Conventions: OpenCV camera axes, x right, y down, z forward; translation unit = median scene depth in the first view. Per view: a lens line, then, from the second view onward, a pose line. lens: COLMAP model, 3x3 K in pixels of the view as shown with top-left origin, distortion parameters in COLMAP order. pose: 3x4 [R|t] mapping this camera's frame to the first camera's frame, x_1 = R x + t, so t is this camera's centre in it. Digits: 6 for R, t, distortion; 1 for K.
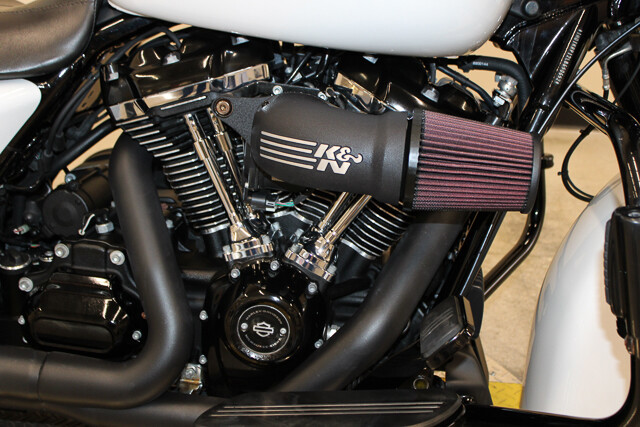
lens RADIAL K [[798.9, 0, 320.0], [0, 798.9, 213.5], [0, 0, 1]] dist [-0.033965, -0.045809]
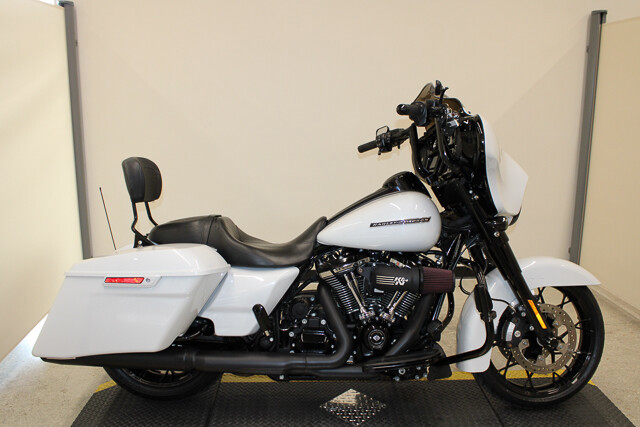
lens RADIAL K [[573.8, 0, 320.0], [0, 573.8, 213.5], [0, 0, 1]] dist [-0.093633, 0.004501]
pose [[0.995322, -0.062053, 0.074047, -0.422286], [0.078686, 0.965390, -0.248659, 0.207017], [-0.056054, 0.253322, 0.965757, -1.292528]]
